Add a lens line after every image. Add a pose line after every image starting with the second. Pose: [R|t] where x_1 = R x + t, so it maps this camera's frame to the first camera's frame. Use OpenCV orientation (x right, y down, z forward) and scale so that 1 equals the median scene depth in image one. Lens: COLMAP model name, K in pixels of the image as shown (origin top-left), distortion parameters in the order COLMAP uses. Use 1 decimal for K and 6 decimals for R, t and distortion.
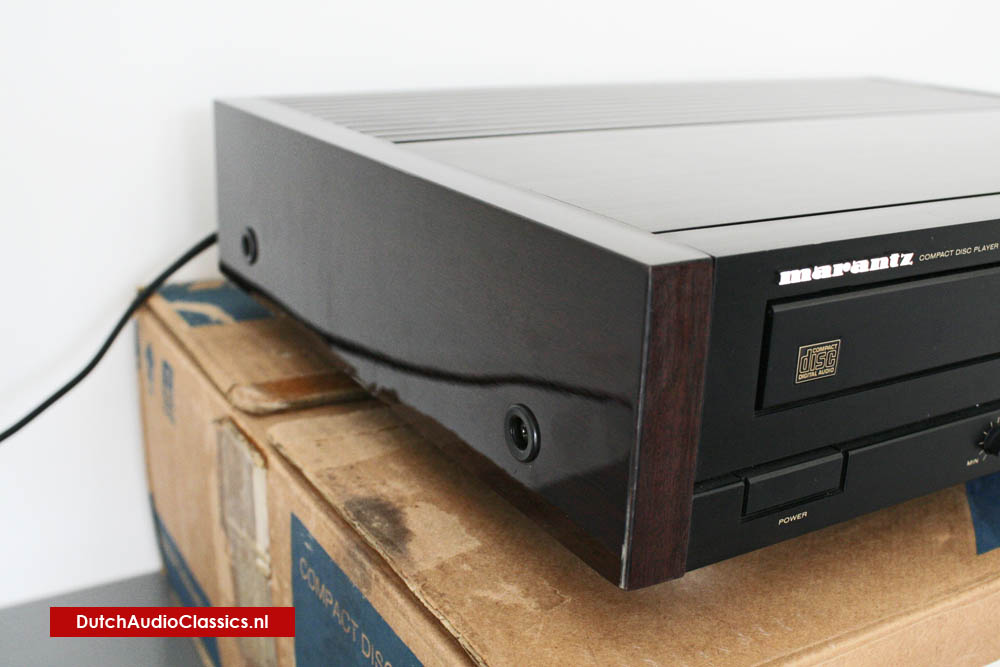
lens RADIAL K [[1105.4, 0, 499.4], [0, 1105.4, 347.3], [0, 0, 1]] dist [-0.118992, 0.146255]
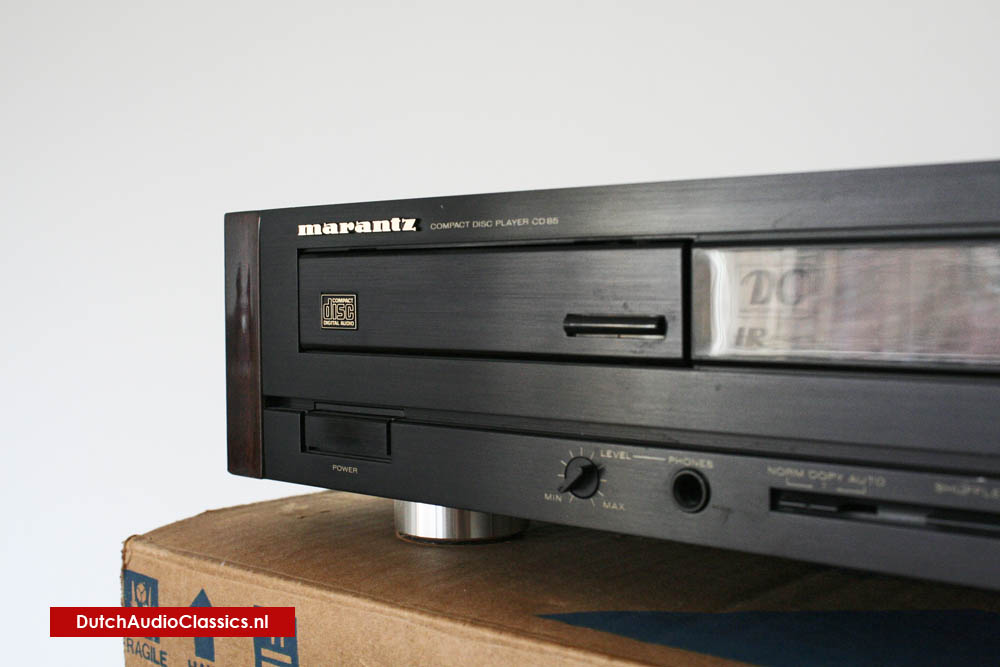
lens RADIAL K [[1243.5, 0, 498.4], [0, 1243.5, 335.2], [0, 0, 1]] dist [-0.086800, 0.052383]
pose [[0.320784, 0.007349, -0.947124, 1.528411], [-0.295877, 0.950704, -0.092835, 0.104047], [0.899752, 0.310012, 0.307145, 0.750784]]
